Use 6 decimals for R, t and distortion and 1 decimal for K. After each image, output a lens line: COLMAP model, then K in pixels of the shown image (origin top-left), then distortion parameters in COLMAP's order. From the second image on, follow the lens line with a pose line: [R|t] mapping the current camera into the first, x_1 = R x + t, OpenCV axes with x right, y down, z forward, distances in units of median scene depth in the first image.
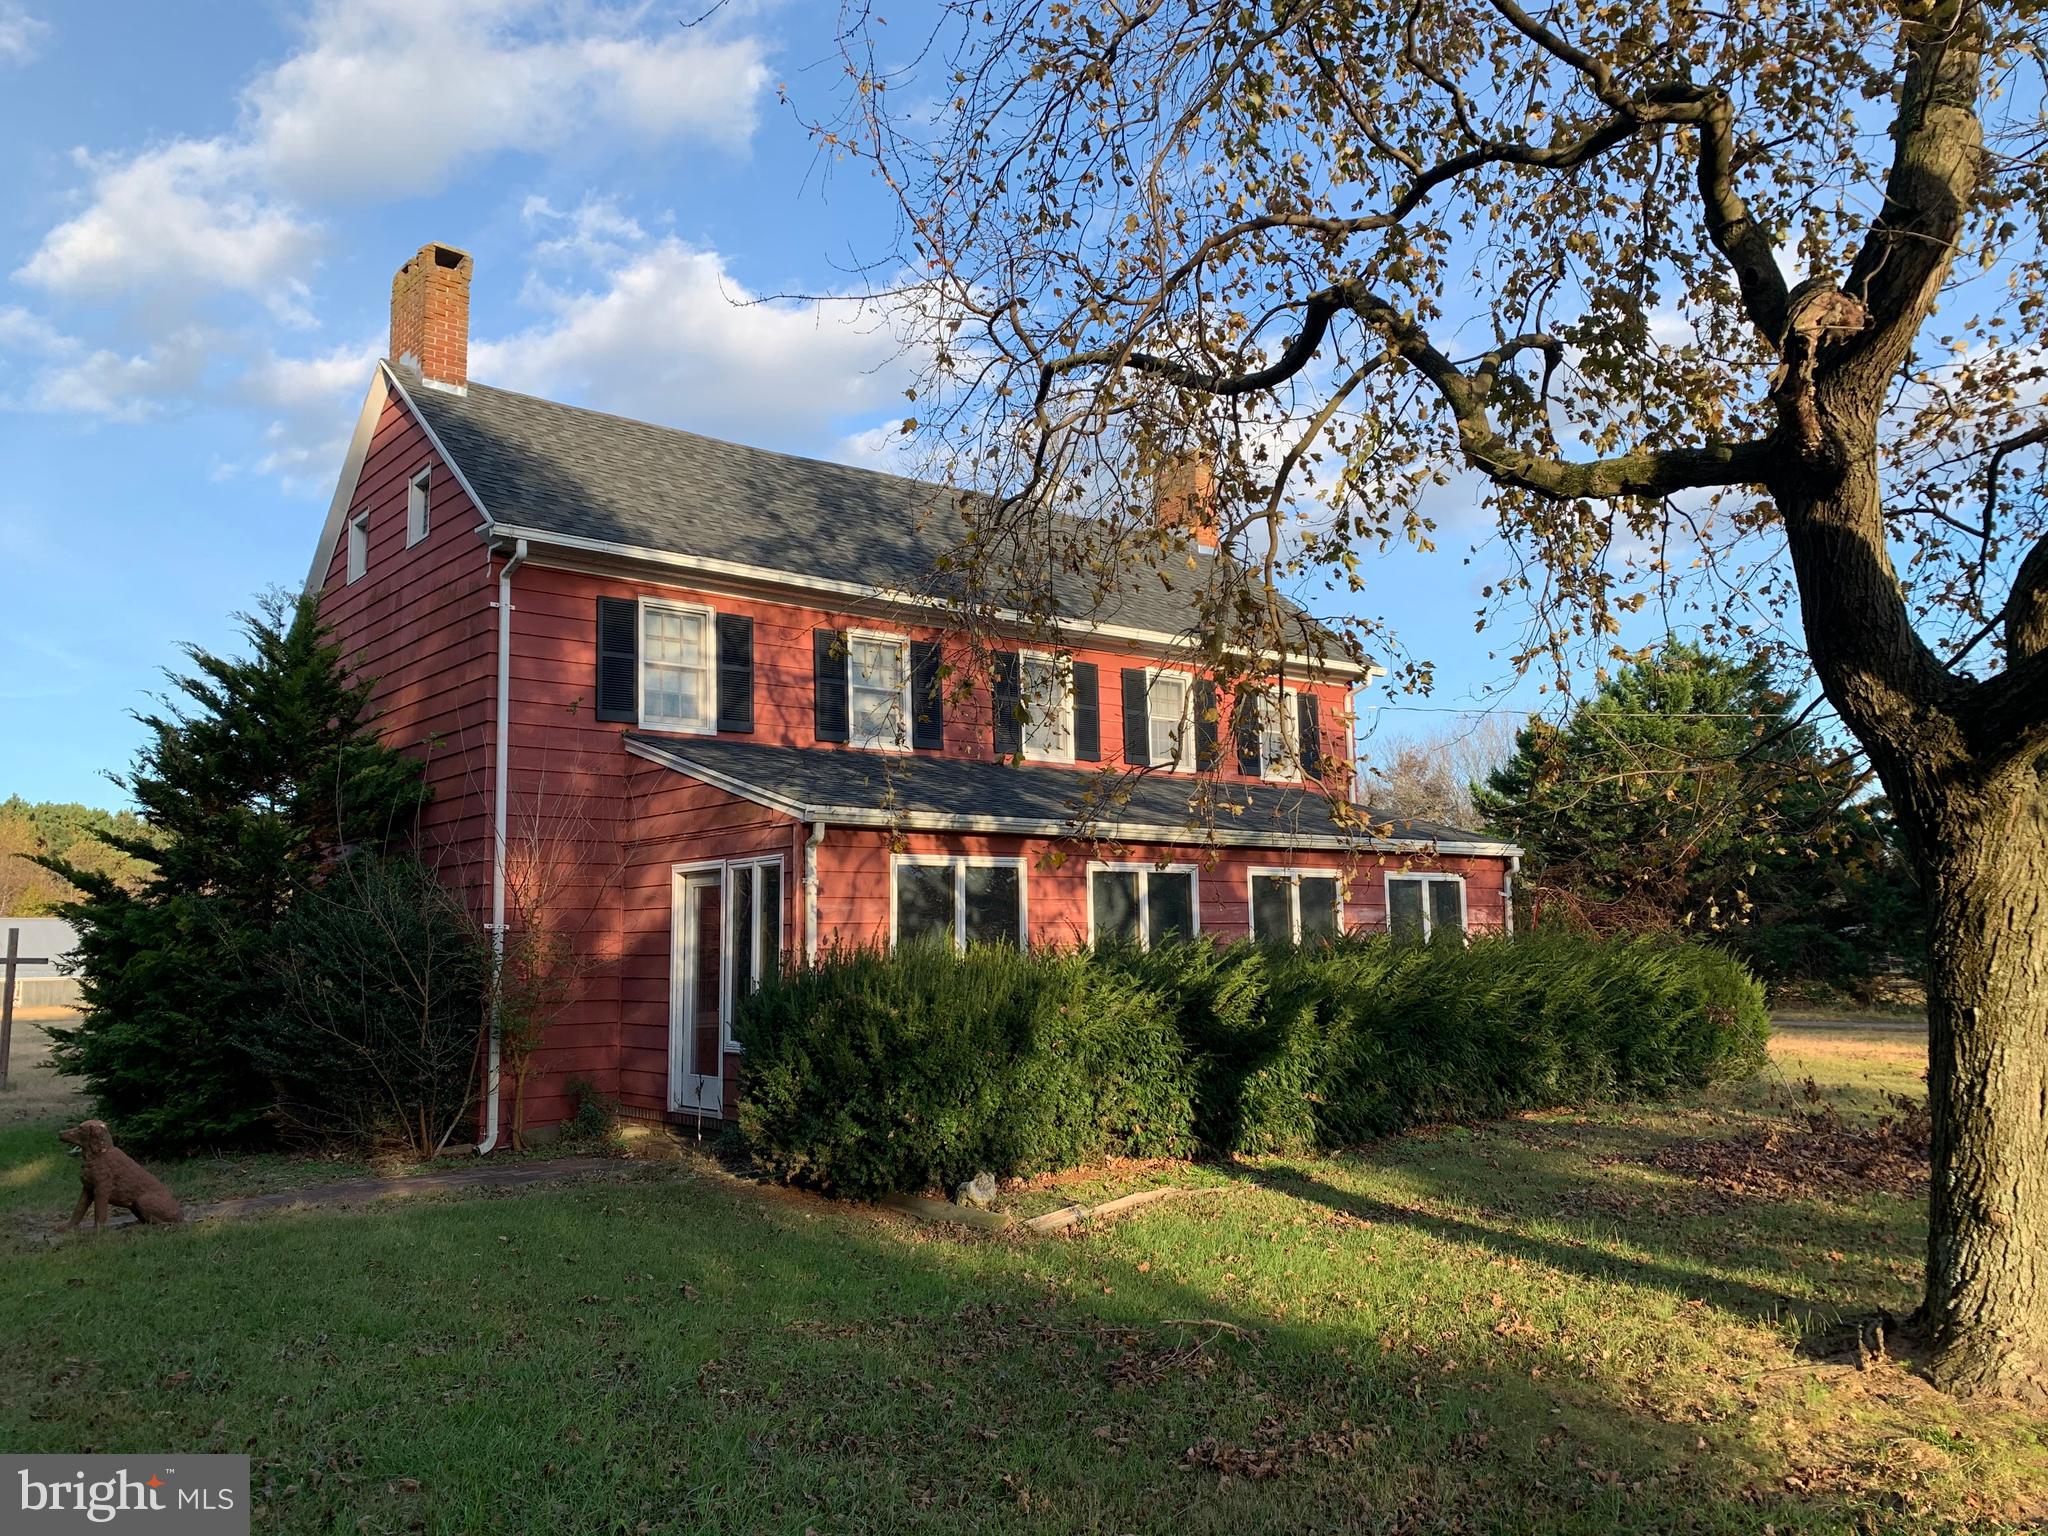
lens RADIAL K [[1557.6, 0, 1049.5], [0, 1557.6, 777.7], [0, 0, 1]] dist [0.034839, -0.016574]
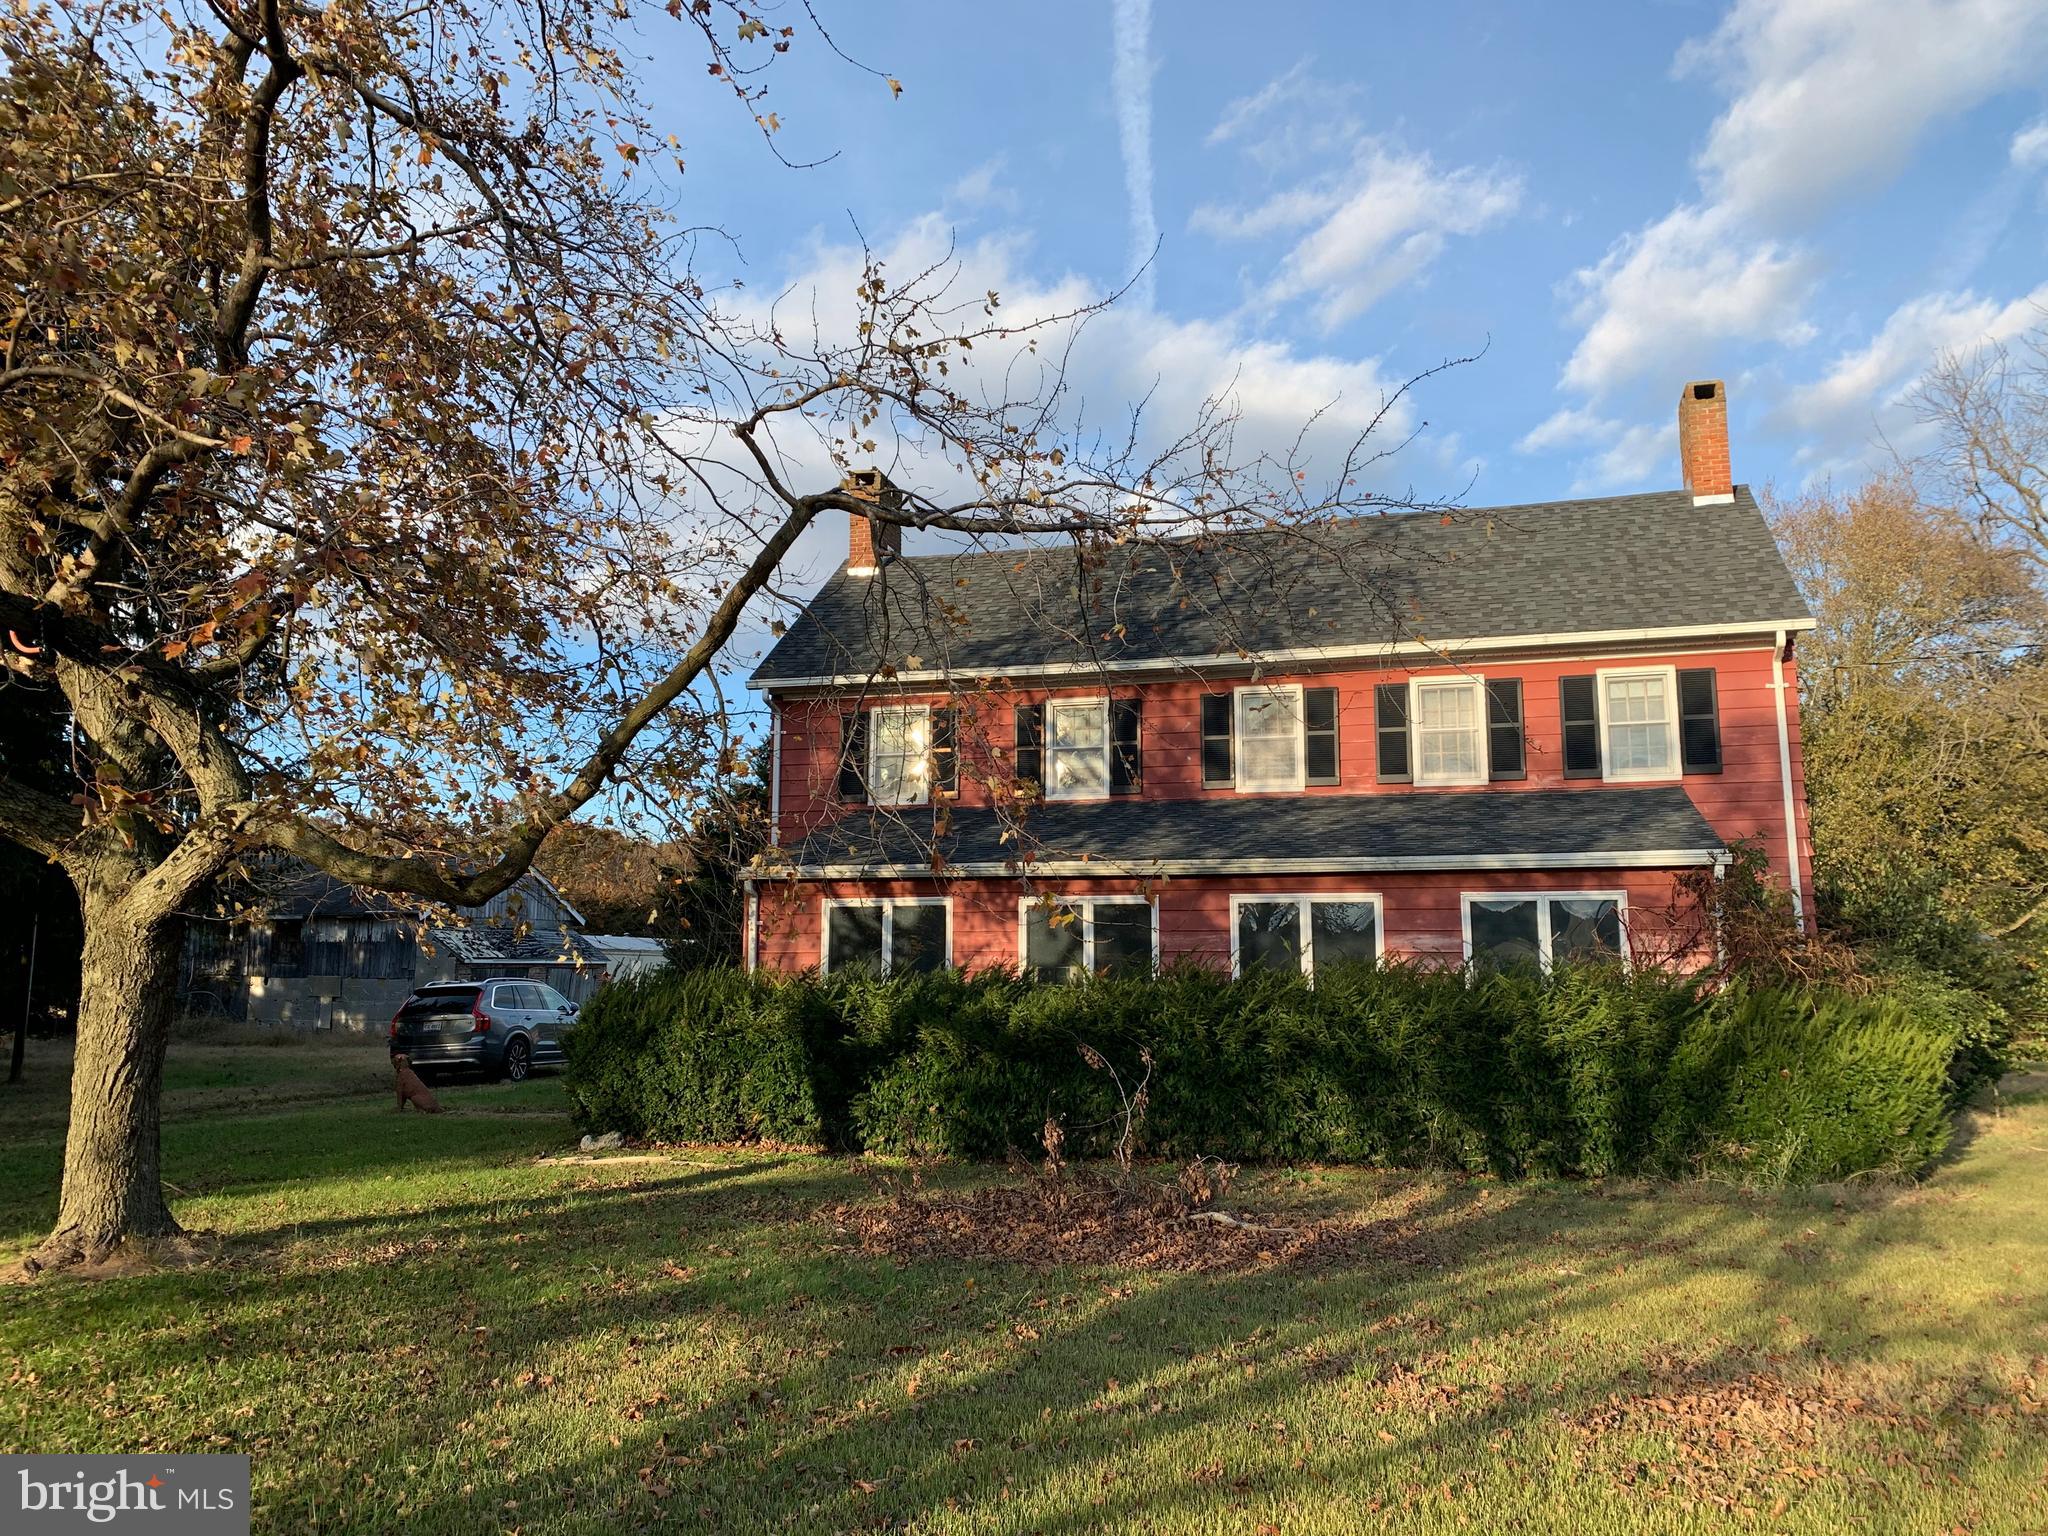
lens RADIAL K [[1557.6, 0, 1067.9], [0, 1557.6, 723.3], [0, 0, 1]] dist [0.034839, -0.016574]
pose [[0.543937, -0.114626, -0.831260, 0.958041], [0.081172, 0.993168, -0.083837, 0.025101], [0.835191, -0.021873, 0.549525, 0.398399]]
